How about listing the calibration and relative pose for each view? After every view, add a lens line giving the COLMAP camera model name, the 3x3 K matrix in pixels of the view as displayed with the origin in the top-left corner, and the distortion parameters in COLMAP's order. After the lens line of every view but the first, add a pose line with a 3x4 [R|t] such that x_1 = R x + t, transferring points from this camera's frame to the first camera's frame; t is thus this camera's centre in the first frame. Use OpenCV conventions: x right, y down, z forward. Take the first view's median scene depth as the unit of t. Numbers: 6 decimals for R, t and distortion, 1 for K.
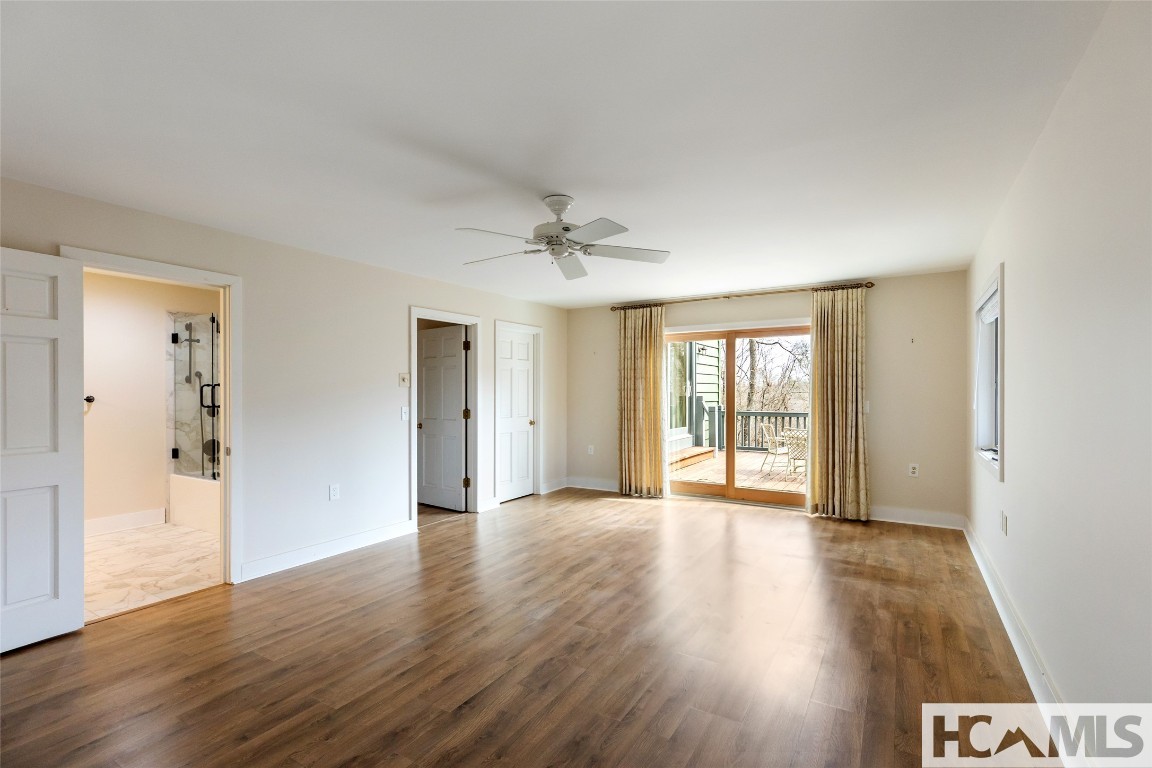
lens RADIAL K [[532.0, 0, 575.1], [0, 532.0, 389.0], [0, 0, 1]] dist [0.002225, 0.000084]
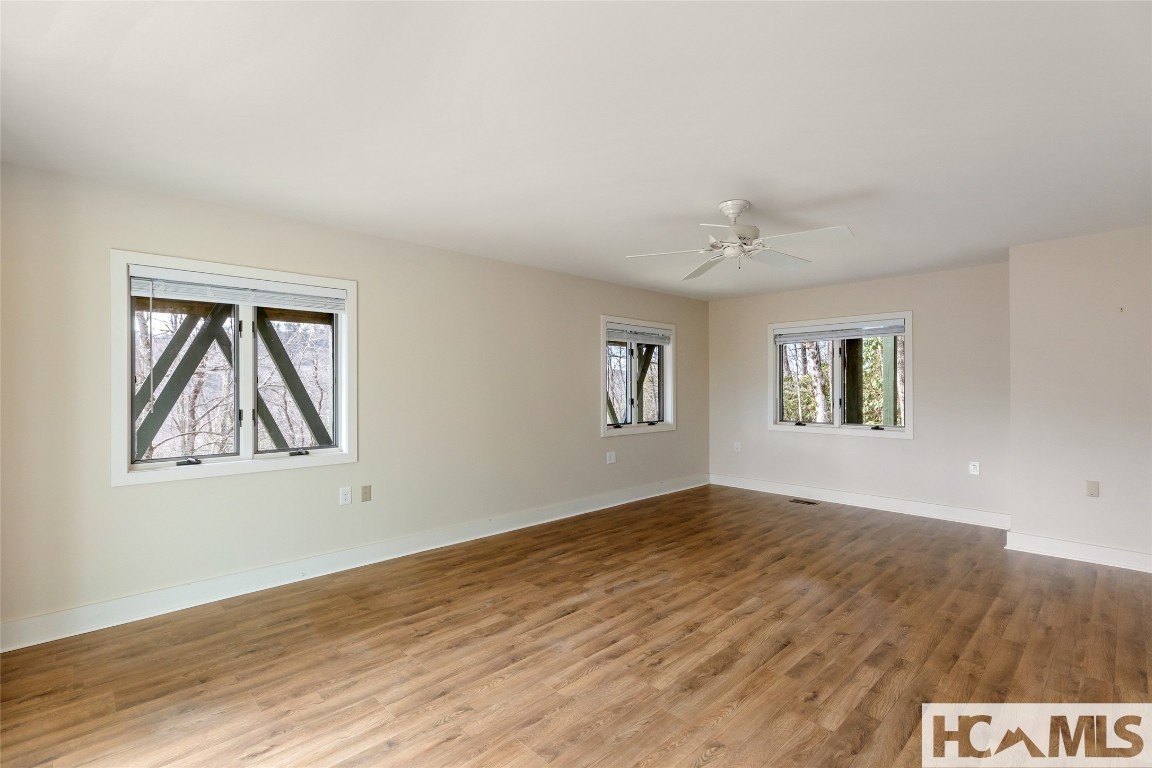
lens RADIAL K [[532.0, 0, 576.9], [0, 532.0, 386.7], [0, 0, 1]] dist [0.002225, 0.000084]
pose [[-0.968004, 0.005627, 0.250872, 0.006161], [0.003733, 0.999961, -0.008024, 0.012564], [-0.250907, -0.006831, -0.967987, 1.973625]]
